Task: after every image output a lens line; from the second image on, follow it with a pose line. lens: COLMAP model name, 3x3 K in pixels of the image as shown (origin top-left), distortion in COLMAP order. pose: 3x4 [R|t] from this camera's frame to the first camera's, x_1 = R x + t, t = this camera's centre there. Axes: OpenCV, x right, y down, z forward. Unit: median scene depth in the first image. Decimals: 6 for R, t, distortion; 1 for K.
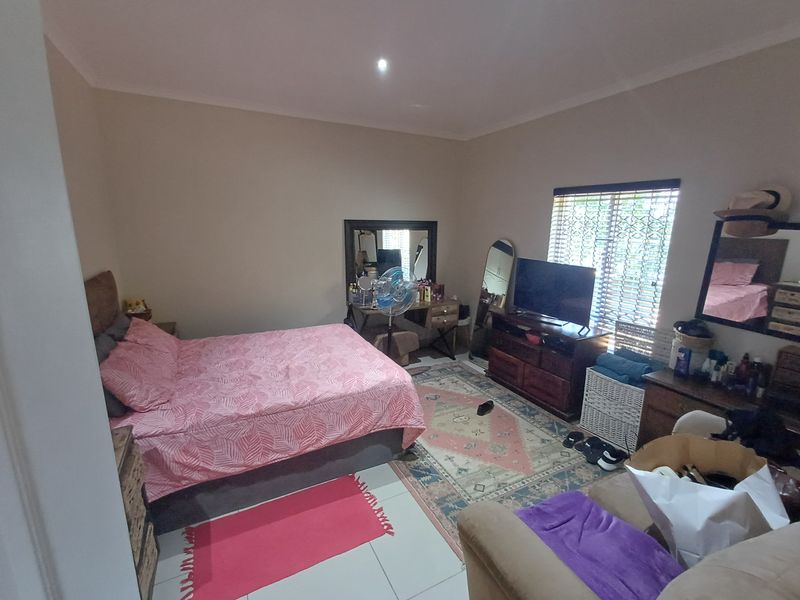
lens RADIAL K [[366.6, 0, 405.2], [0, 366.6, 304.4], [0, 0, 1]] dist [-0.001052, -0.000056]
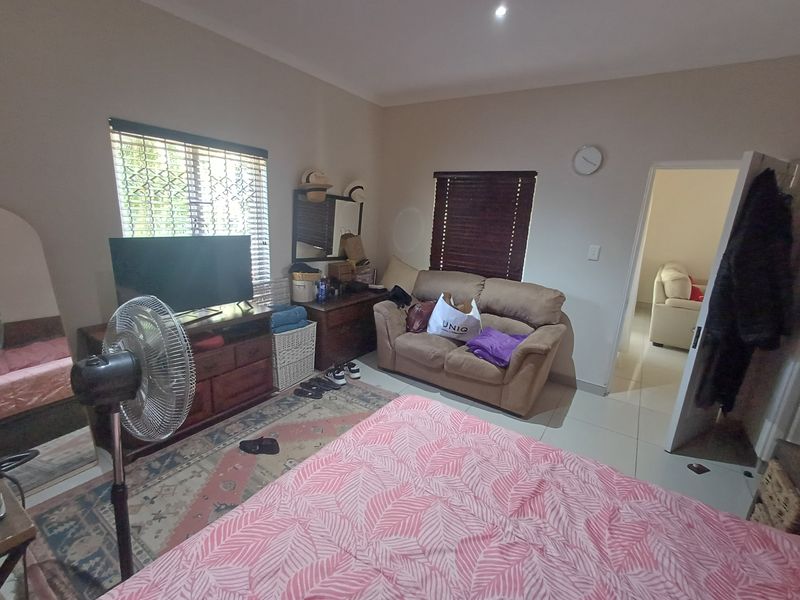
lens RADIAL K [[366.6, 0, 405.2], [0, 366.6, 304.4], [0, 0, 1]] dist [-0.001052, -0.000056]
pose [[-0.491186, -0.252898, 0.833534, -0.462314], [0.129085, 0.925225, 0.356785, -0.200886], [-0.861437, 0.282845, -0.421813, 1.015463]]
